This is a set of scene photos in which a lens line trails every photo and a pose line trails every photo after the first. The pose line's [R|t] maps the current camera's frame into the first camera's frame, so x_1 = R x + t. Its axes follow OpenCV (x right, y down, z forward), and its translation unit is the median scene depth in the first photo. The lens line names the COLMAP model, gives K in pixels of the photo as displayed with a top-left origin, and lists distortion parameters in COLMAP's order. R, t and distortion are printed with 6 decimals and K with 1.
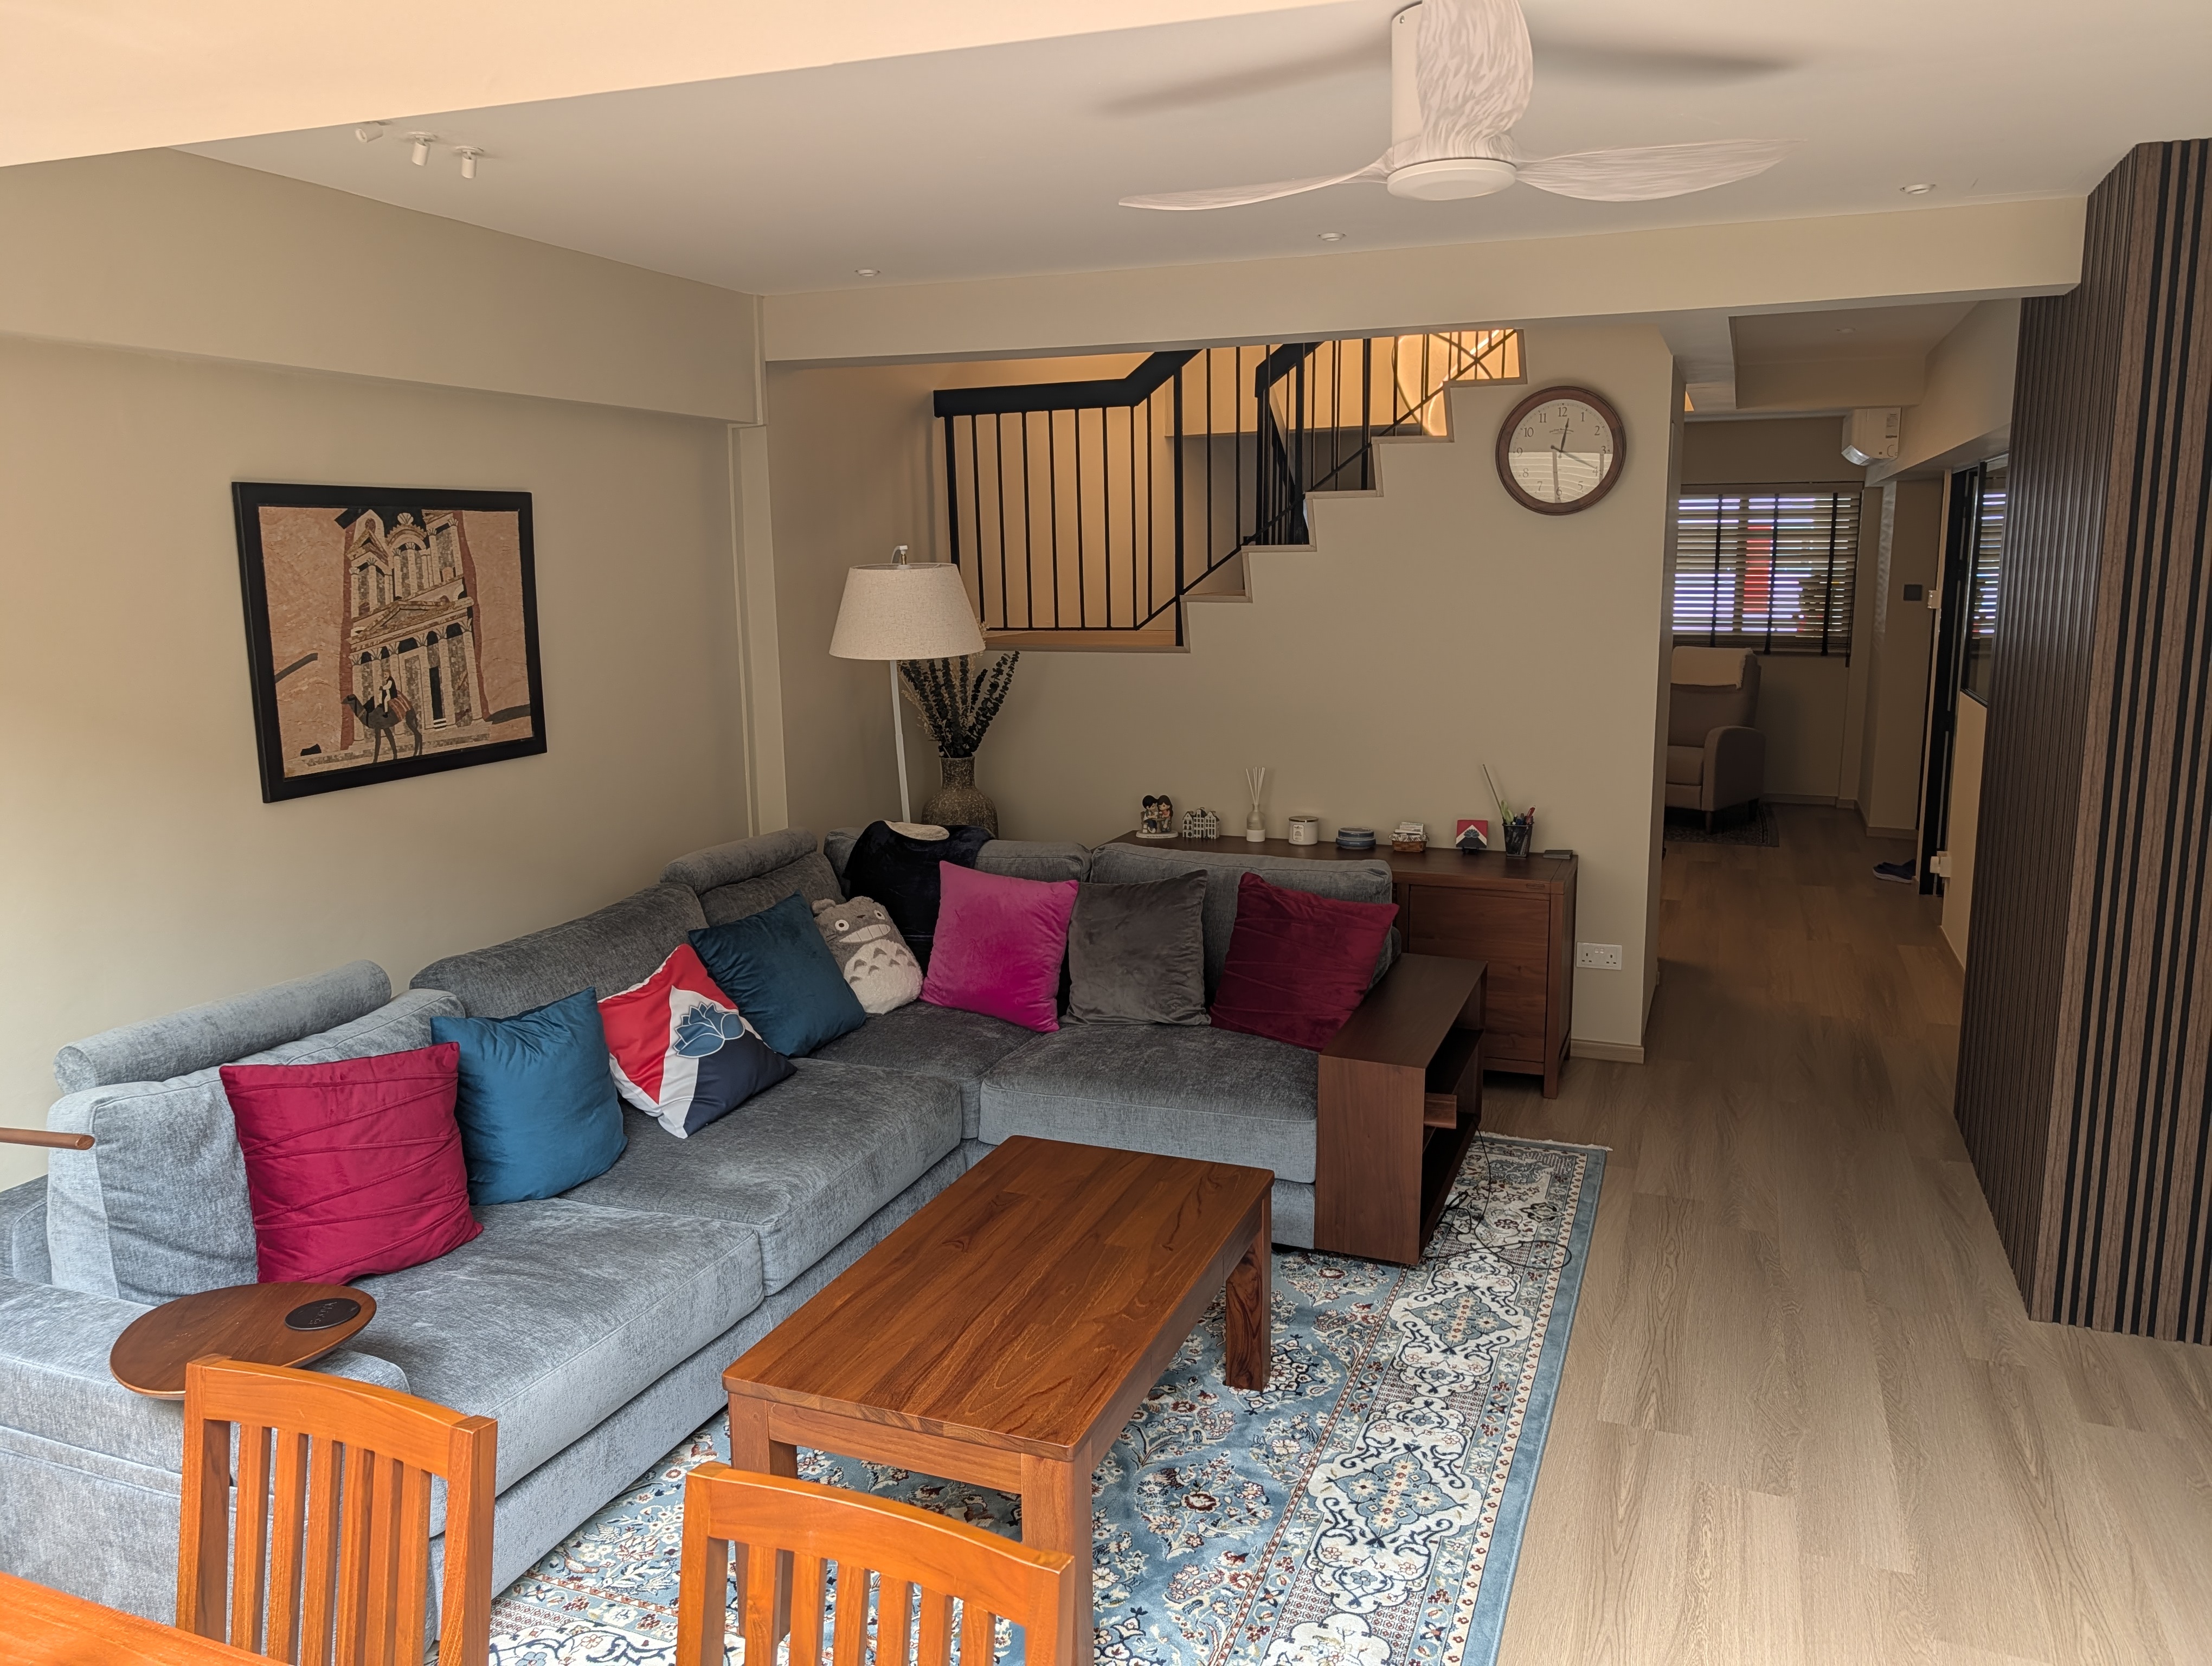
lens RADIAL K [[1592.0, 0, 1106.0], [0, 1592.0, 833.0], [0, 0, 1]] dist [0.012860, -0.003372]
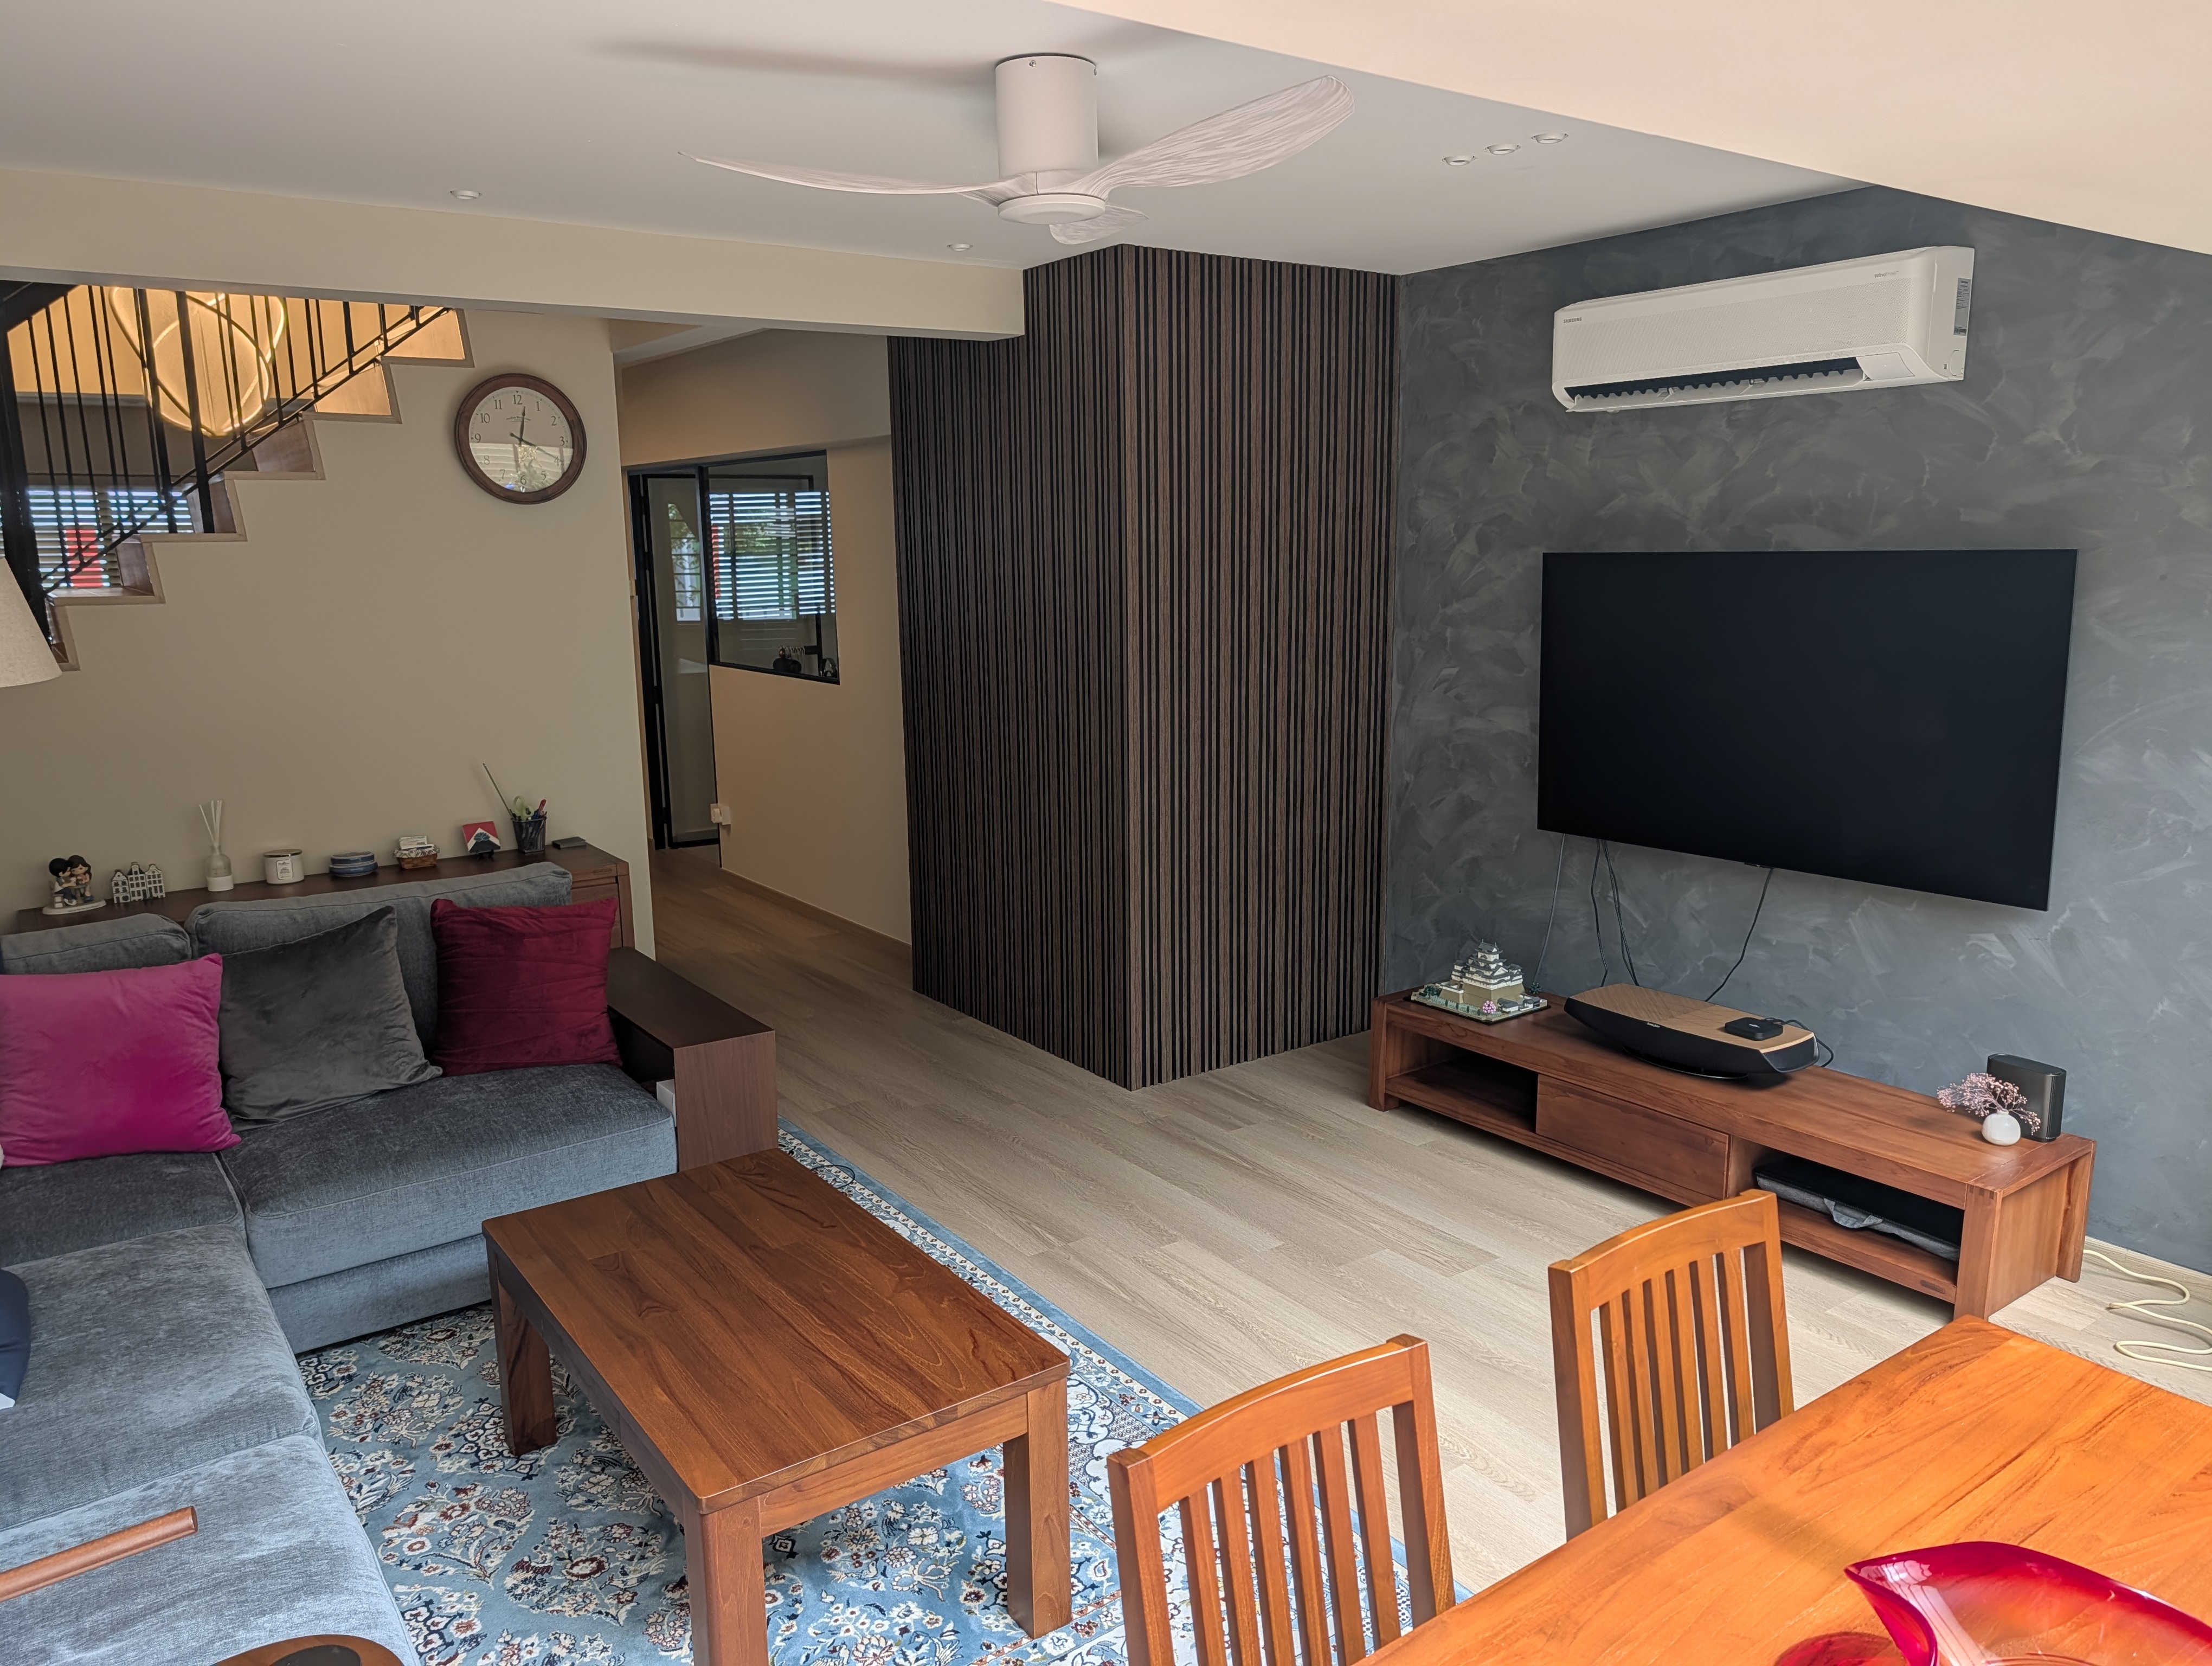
lens RADIAL K [[1600.9, 0, 1108.5], [0, 1600.9, 857.7], [0, 0, 1]] dist [0.064452, -0.062627]
pose [[0.550688, -0.167629, 0.817706, -0.430145], [0.155592, 0.983073, 0.096745, -0.026998], [-0.820082, 0.073952, 0.567448, 0.167918]]
